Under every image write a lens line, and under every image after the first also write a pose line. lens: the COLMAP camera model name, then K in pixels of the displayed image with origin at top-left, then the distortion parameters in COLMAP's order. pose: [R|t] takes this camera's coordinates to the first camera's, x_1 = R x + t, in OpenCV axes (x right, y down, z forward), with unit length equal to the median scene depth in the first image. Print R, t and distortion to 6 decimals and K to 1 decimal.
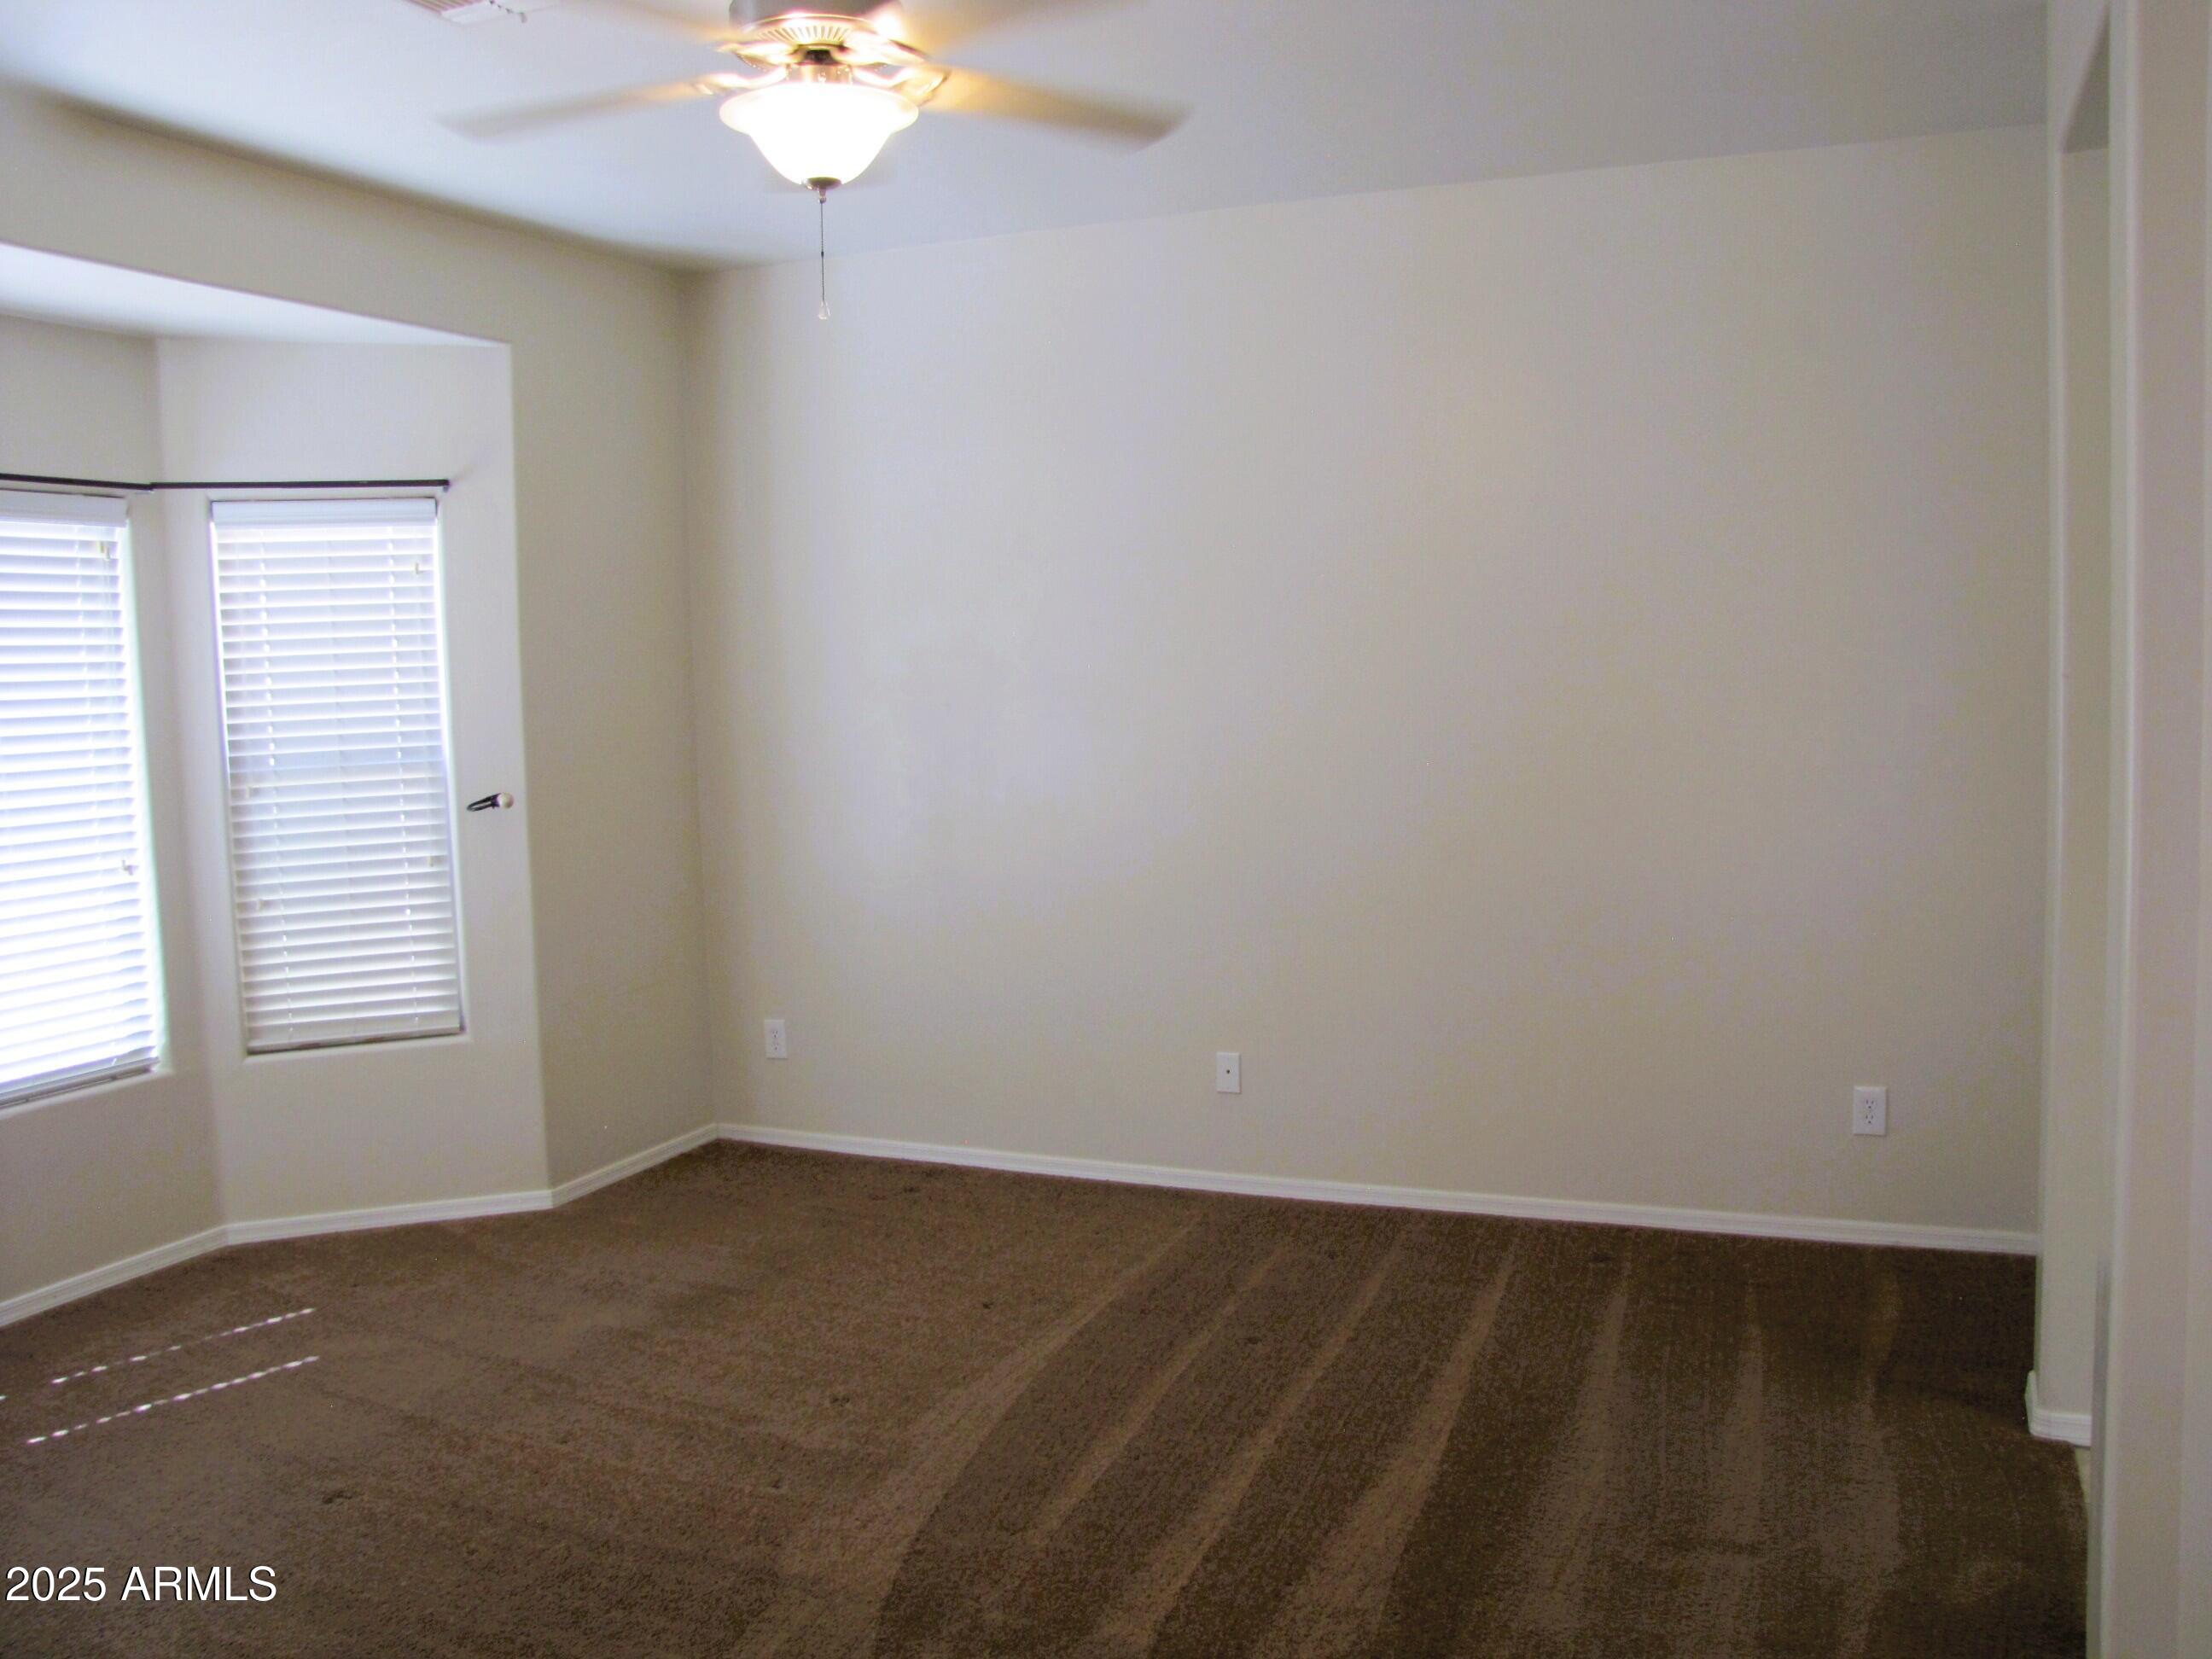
lens RADIAL K [[1812.3, 0, 1106.0], [0, 1812.3, 829.5], [0, 0, 1]] dist [-0.200944, 0.188655]
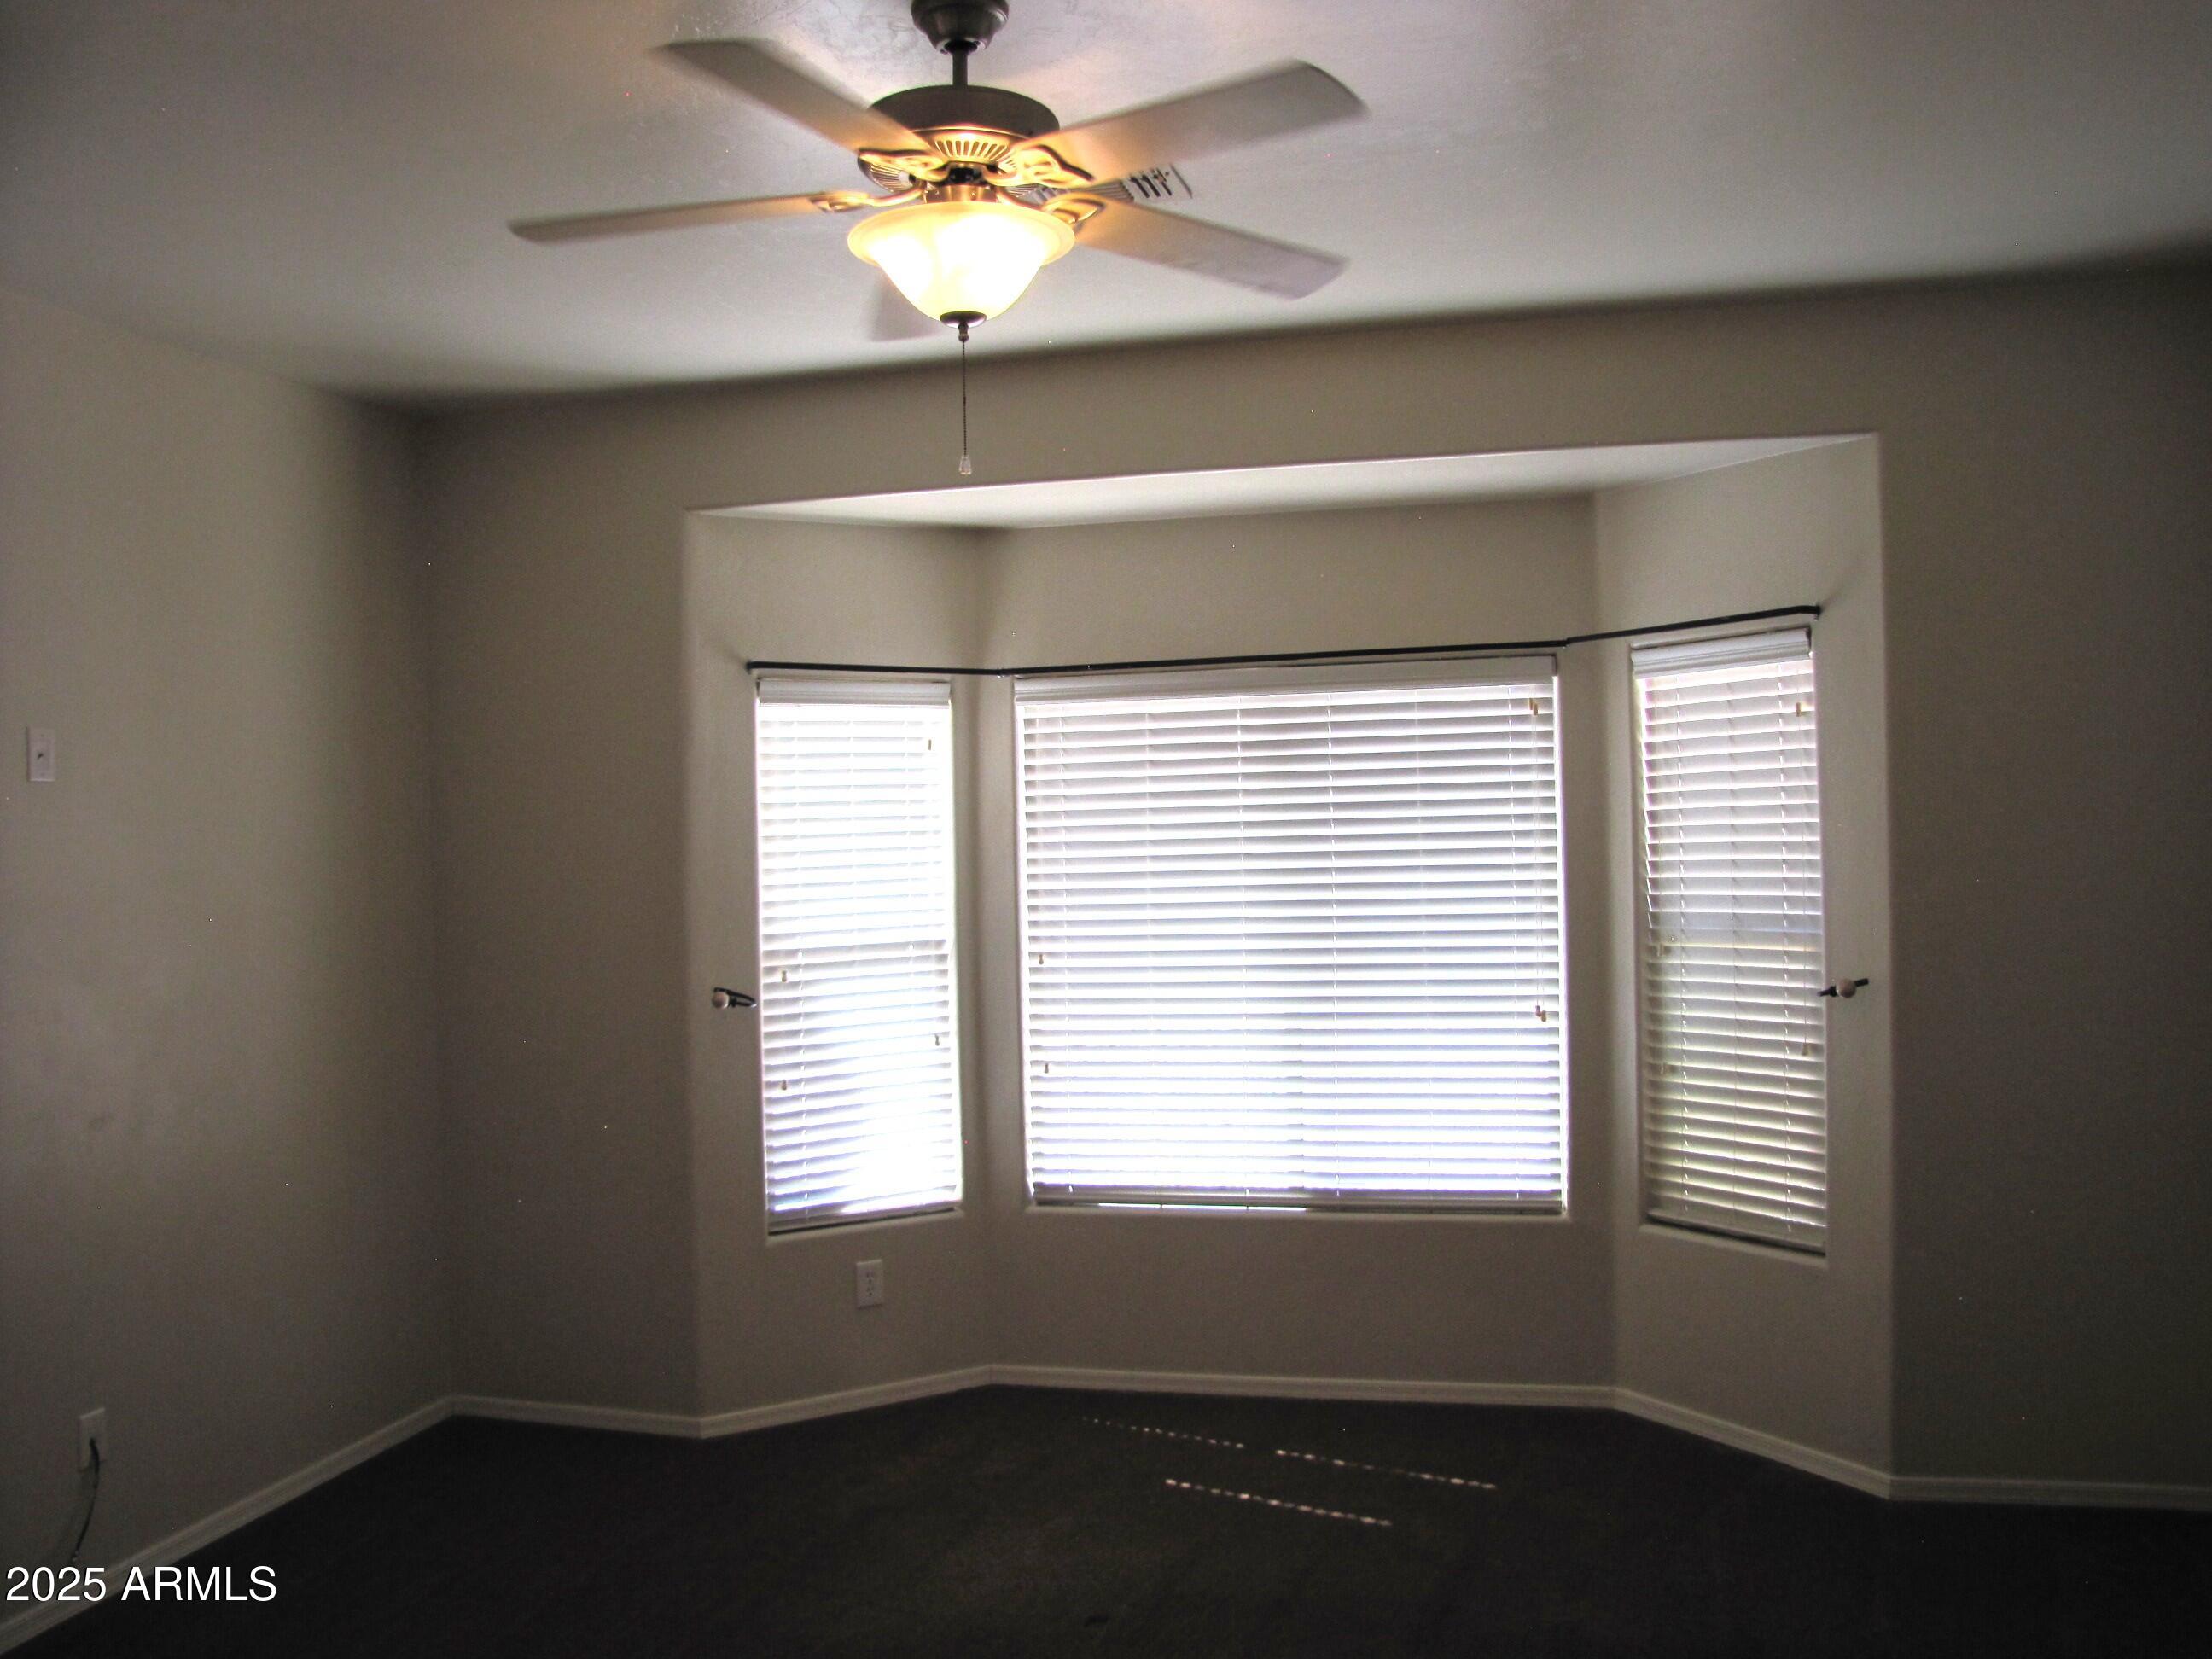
lens RADIAL K [[1812.3, 0, 1106.0], [0, 1812.3, 829.5], [0, 0, 1]] dist [-0.200944, 0.188655]
pose [[0.172941, 0.022099, -0.984684, 0.417979], [-0.073119, 0.997278, 0.009539, -0.075277], [0.982214, 0.070350, 0.174086, 0.533994]]
